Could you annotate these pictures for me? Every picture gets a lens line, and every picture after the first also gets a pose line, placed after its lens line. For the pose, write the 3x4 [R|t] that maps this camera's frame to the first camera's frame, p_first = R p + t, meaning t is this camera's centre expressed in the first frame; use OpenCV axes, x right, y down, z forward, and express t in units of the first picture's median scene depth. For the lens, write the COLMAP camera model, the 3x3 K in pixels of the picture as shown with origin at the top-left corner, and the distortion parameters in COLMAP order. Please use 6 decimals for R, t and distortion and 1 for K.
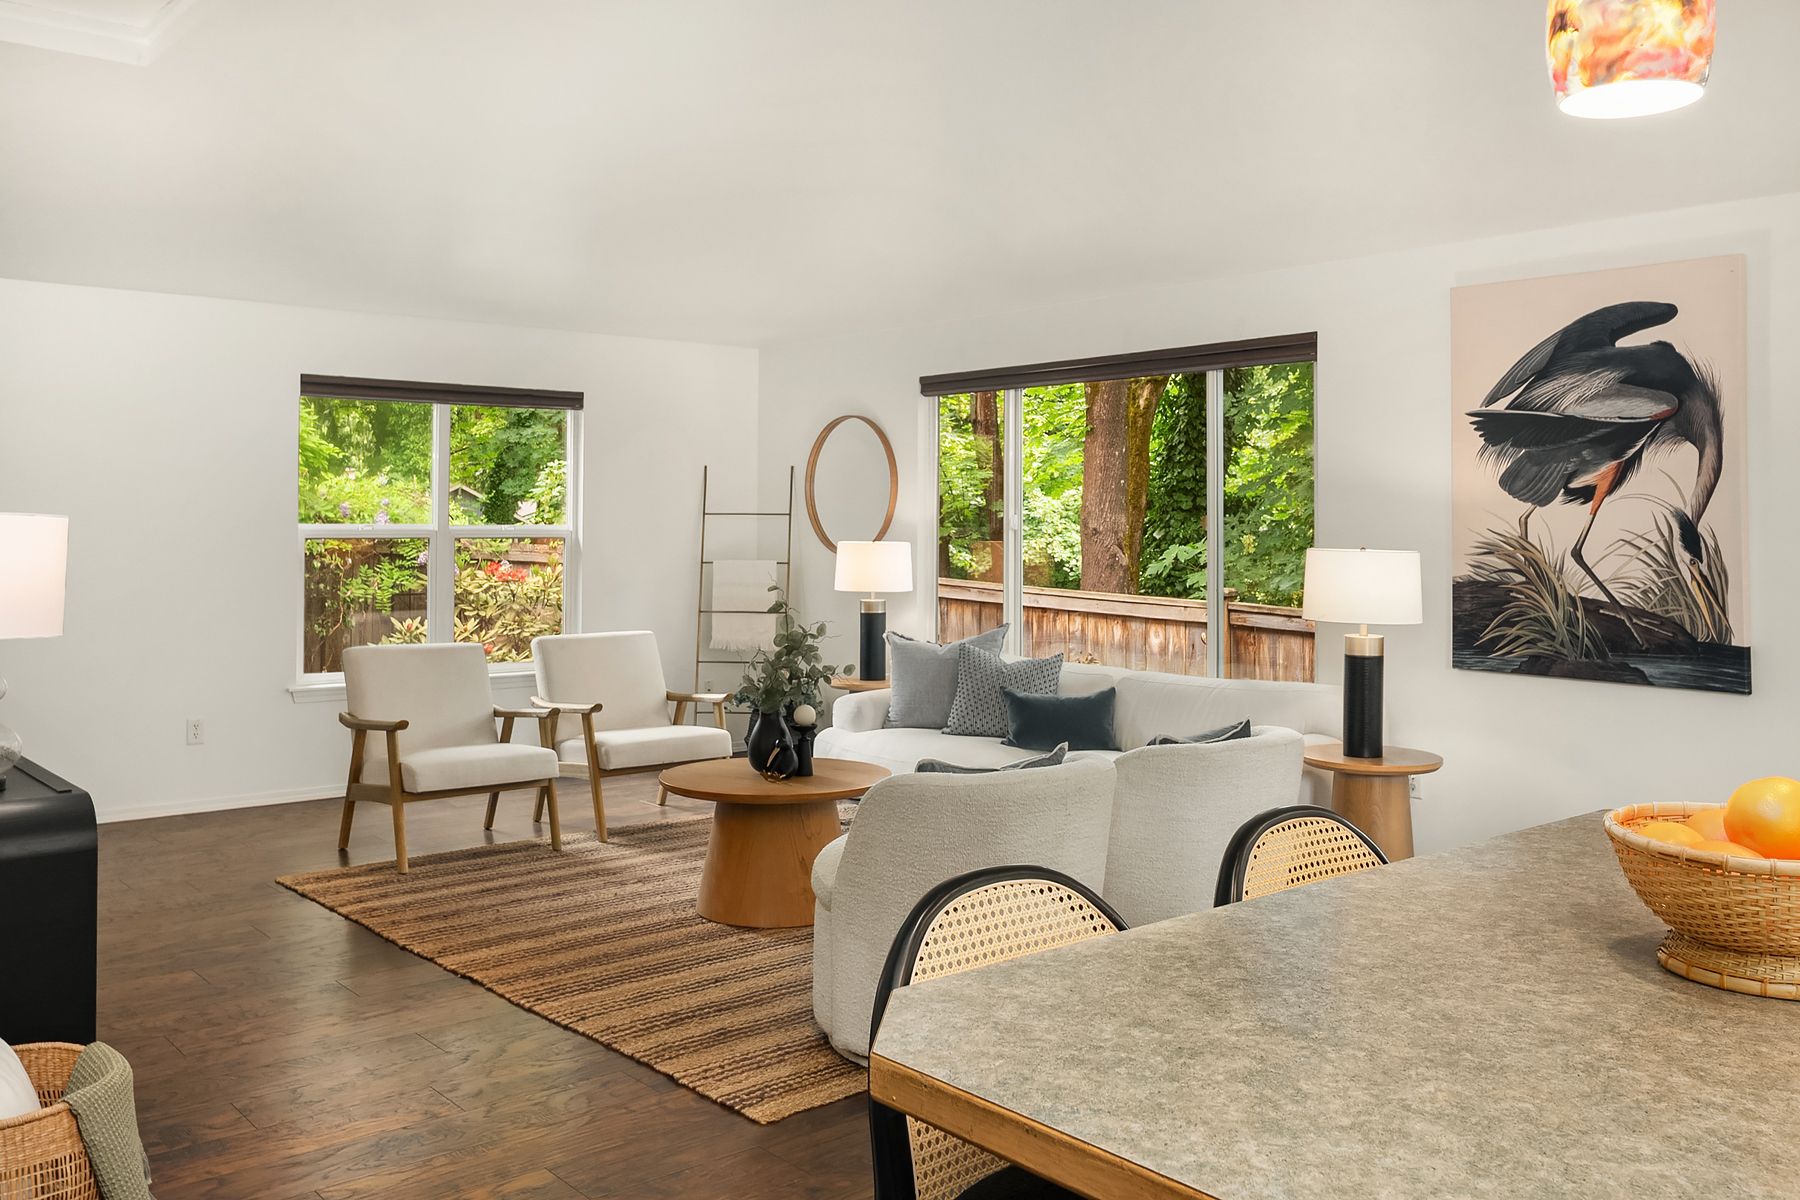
lens RADIAL K [[1454.0, 0, 900.0], [0, 1454.0, 600.0], [0, 0, 1]] dist [-0.001908, -0.002242]
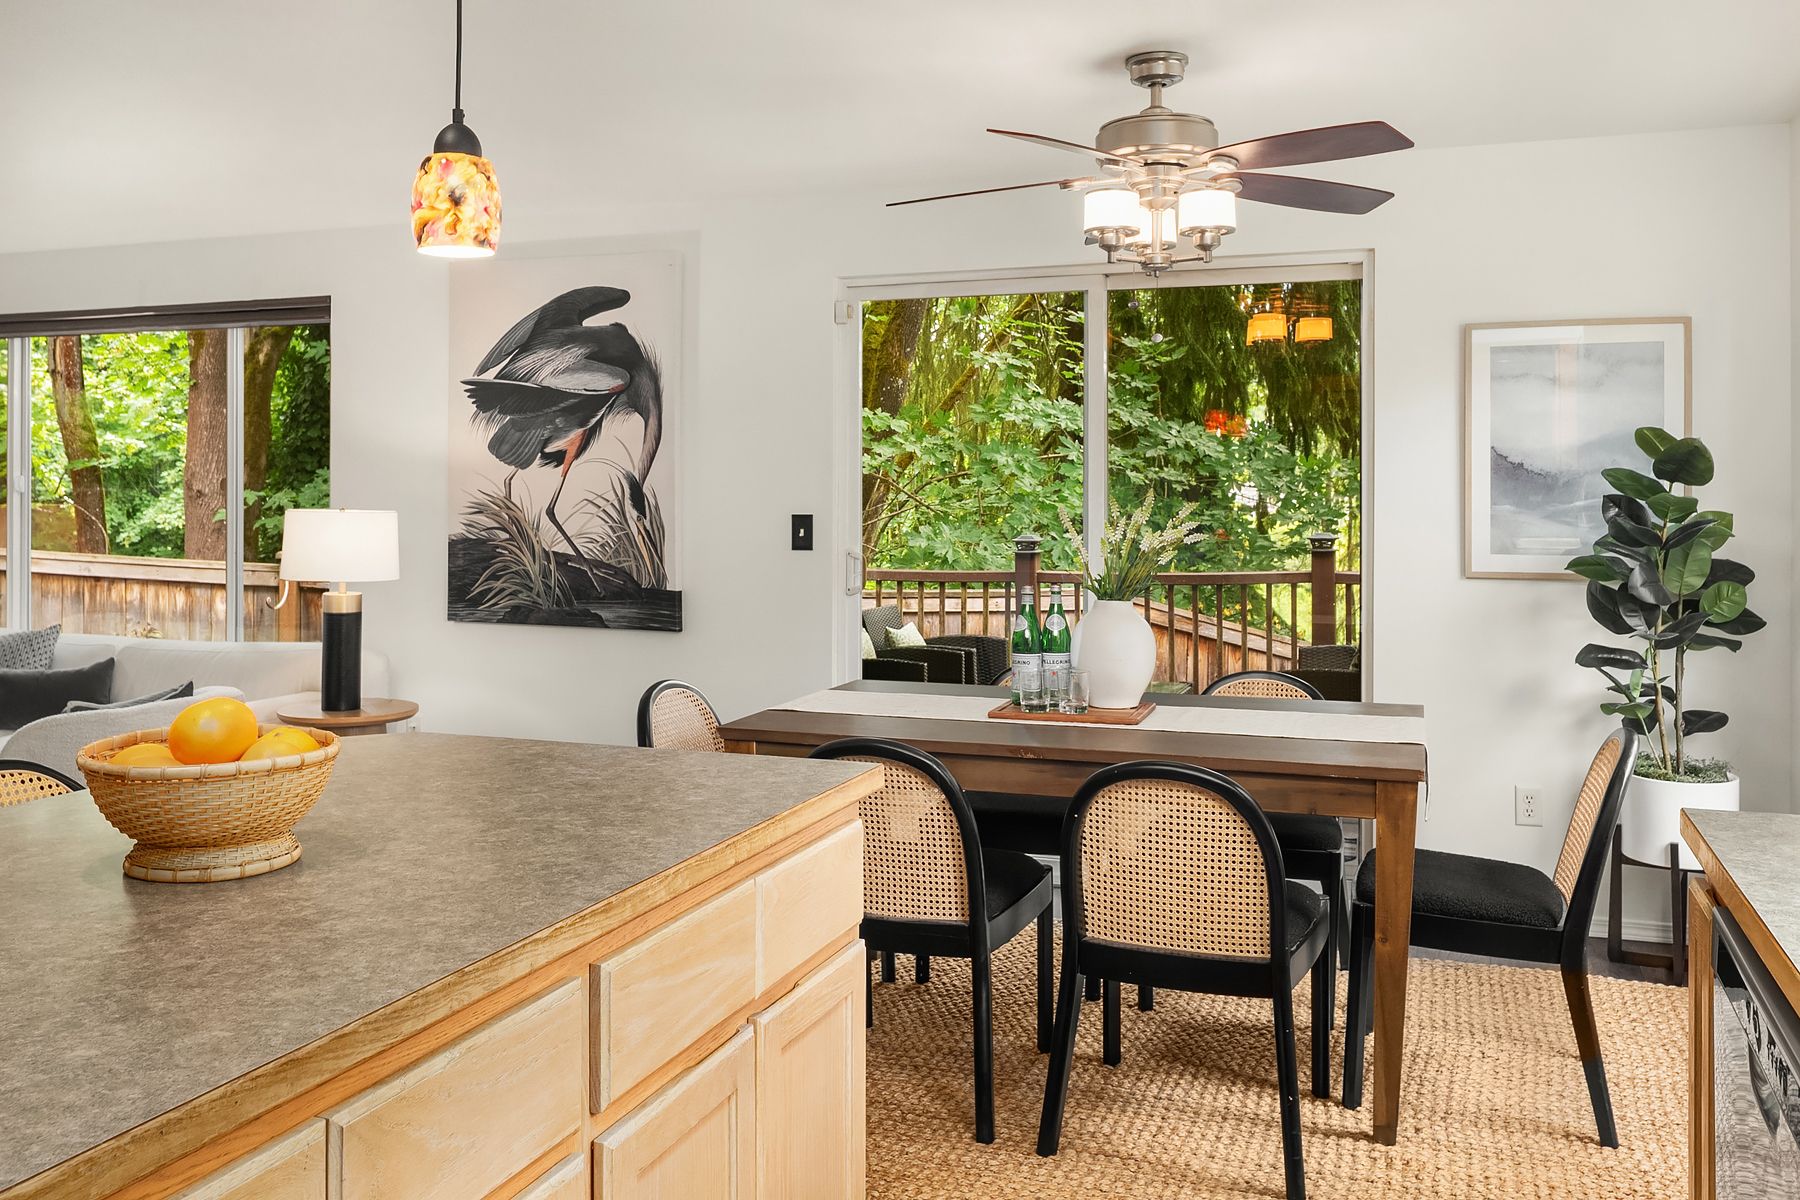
lens RADIAL K [[1454.0, 0, 900.0], [0, 1454.0, 600.0], [0, 0, 1]] dist [-0.001908, -0.002242]
pose [[0.873132, -0.039277, 0.485899, 0.157591], [0.026407, 0.999096, 0.033308, 0.005023], [-0.486768, -0.016251, 0.873380, -0.095198]]
